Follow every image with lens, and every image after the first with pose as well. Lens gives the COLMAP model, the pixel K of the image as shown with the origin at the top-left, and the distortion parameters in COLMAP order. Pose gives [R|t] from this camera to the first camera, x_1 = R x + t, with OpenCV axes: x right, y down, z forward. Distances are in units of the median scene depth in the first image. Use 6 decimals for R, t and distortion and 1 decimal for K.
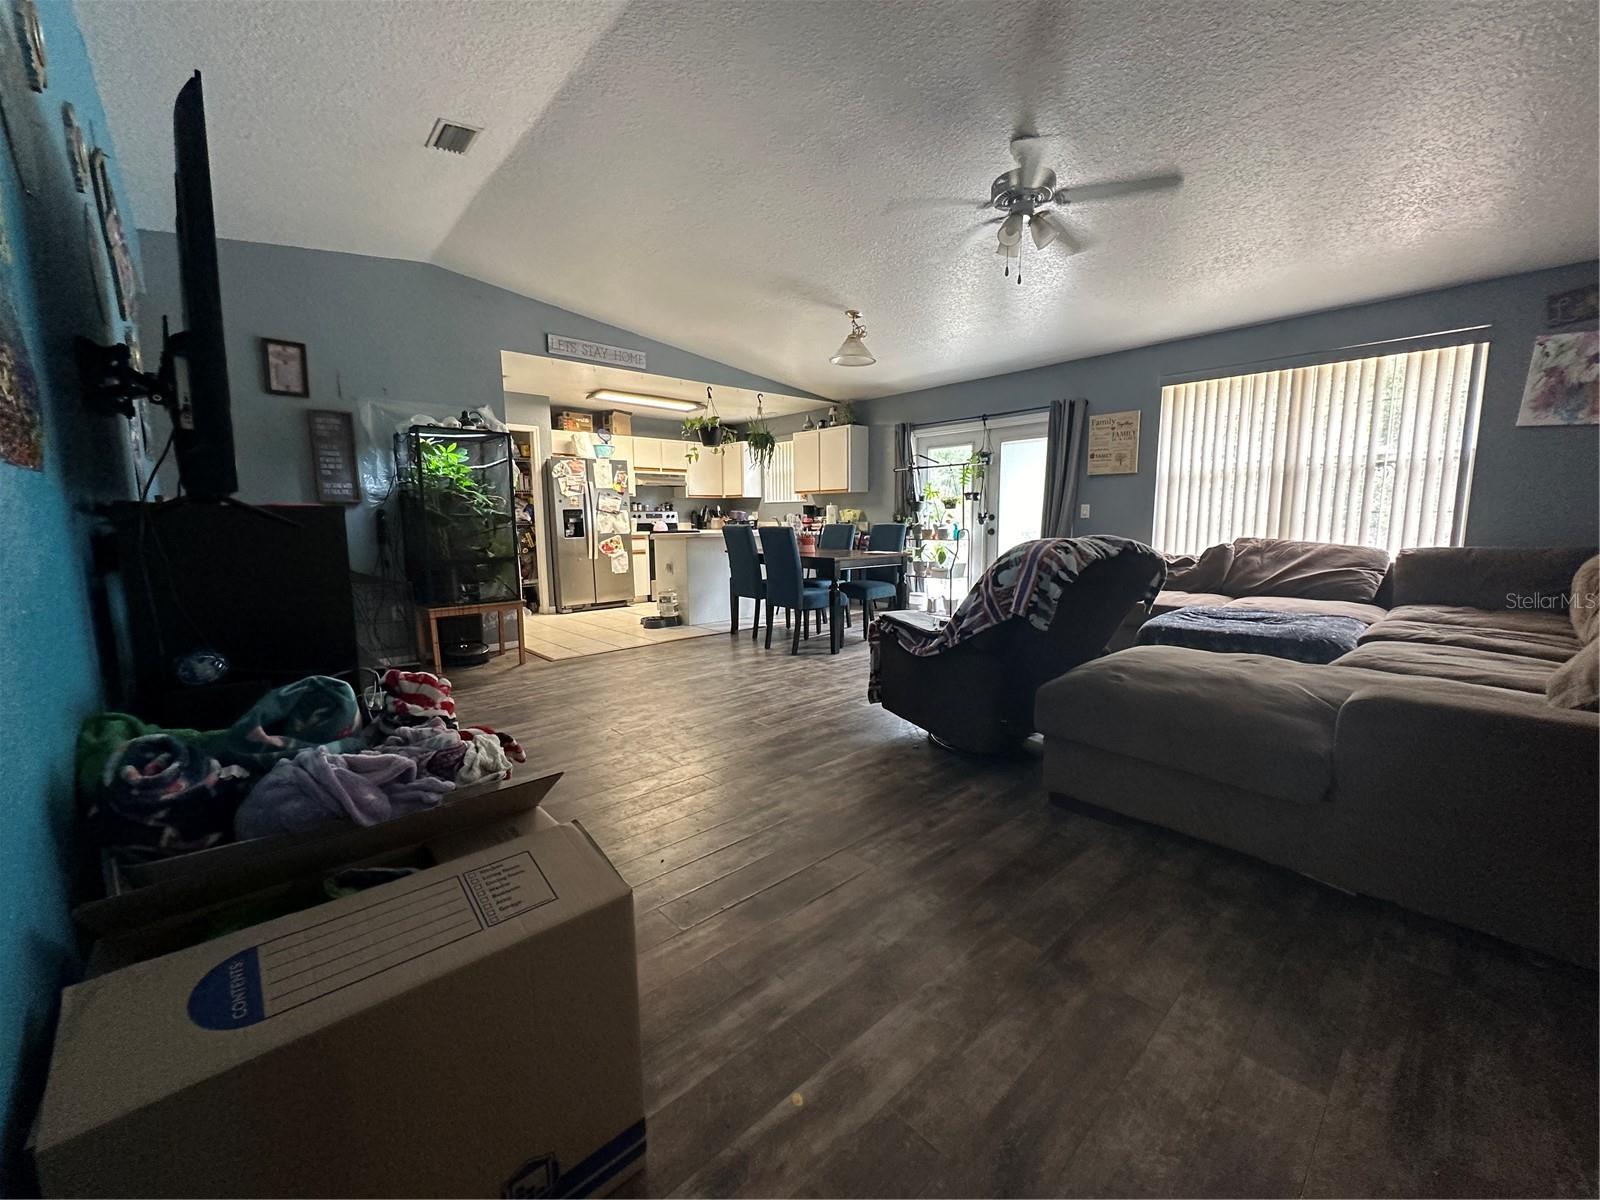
lens RADIAL K [[634.4, 0, 802.1], [0, 634.4, 599.5], [0, 0, 1]] dist [-0.002978, -0.000584]
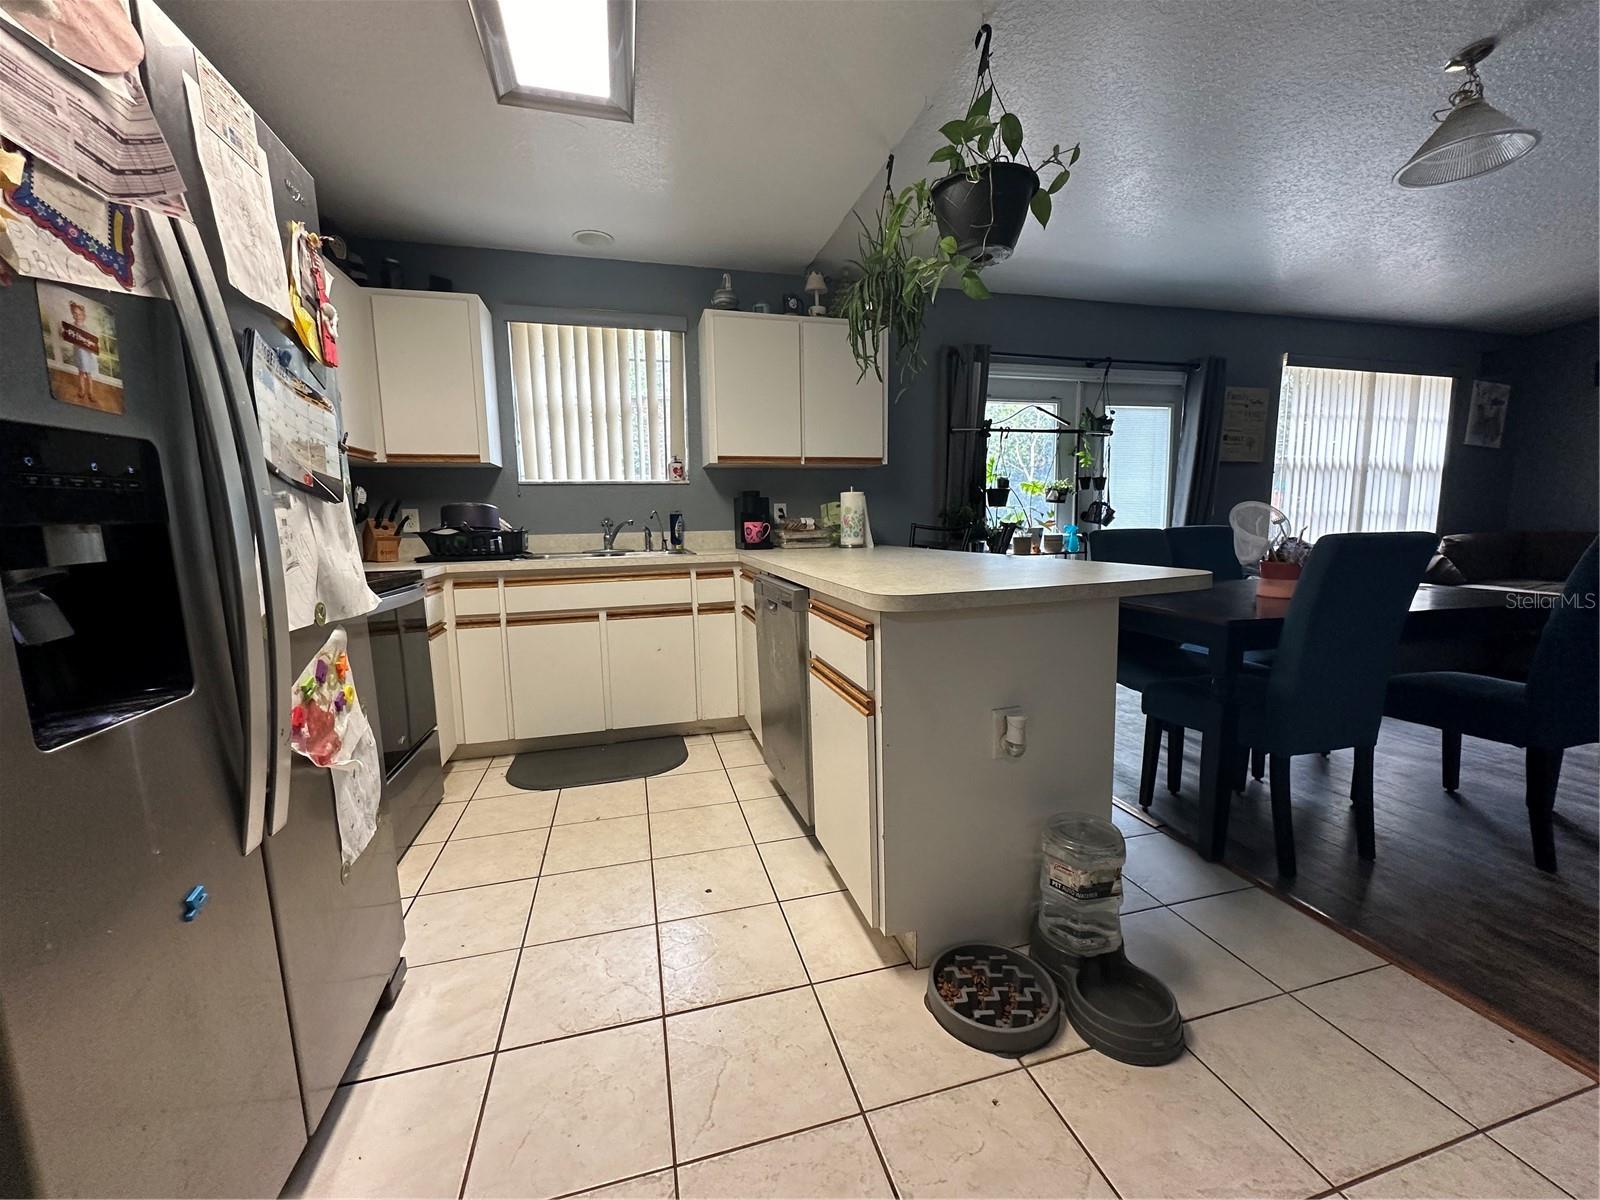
lens RADIAL K [[629.4, 0, 800.0], [0, 629.4, 600.0], [0, 0, 1]] dist [-0.000722, -0.000253]
pose [[0.457421, -0.115637, 0.881700, -0.373023], [0.126679, 0.989870, 0.064104, -0.103244], [-0.880181, 0.082370, 0.467436, 0.812680]]
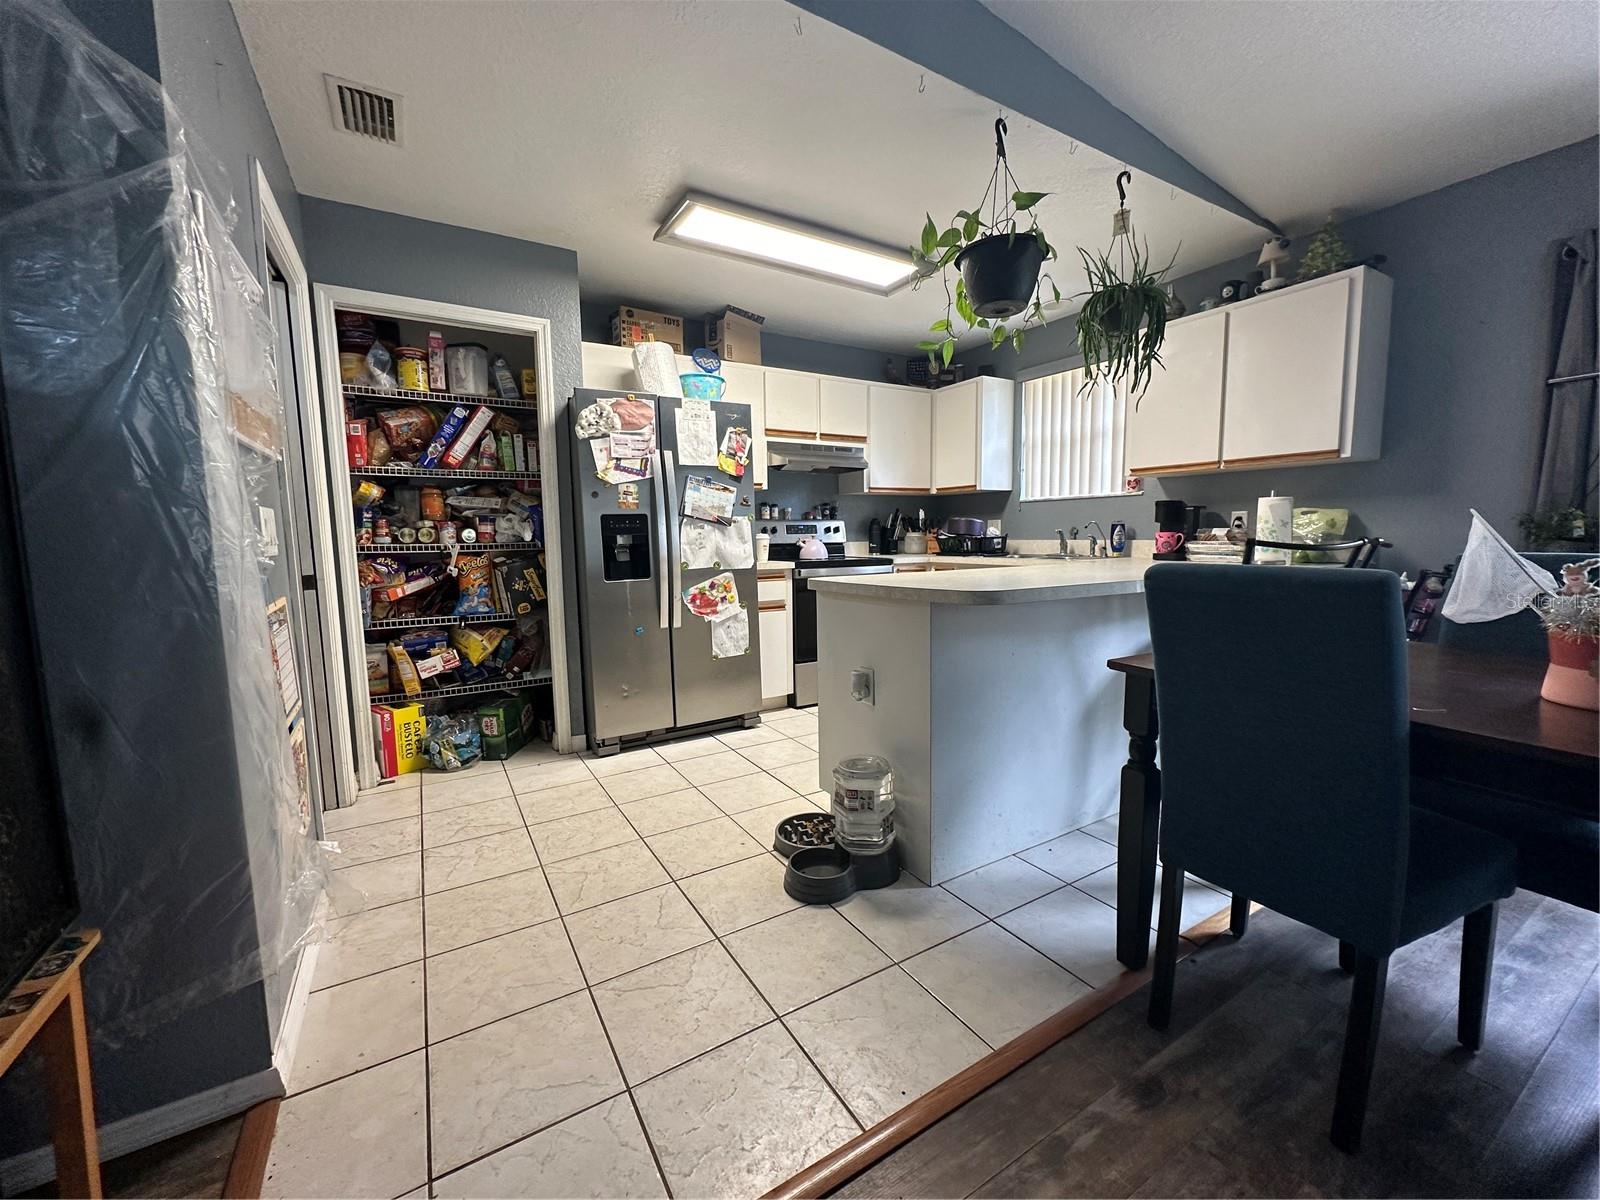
lens RADIAL K [[634.4, 0, 802.1], [0, 634.4, 599.5], [0, 0, 1]] dist [-0.002978, -0.000584]
pose [[0.980523, 0.014883, -0.195838, -0.150652], [-0.019284, 0.999602, -0.020587, -0.073753], [0.195454, 0.023963, 0.980420, 0.571023]]
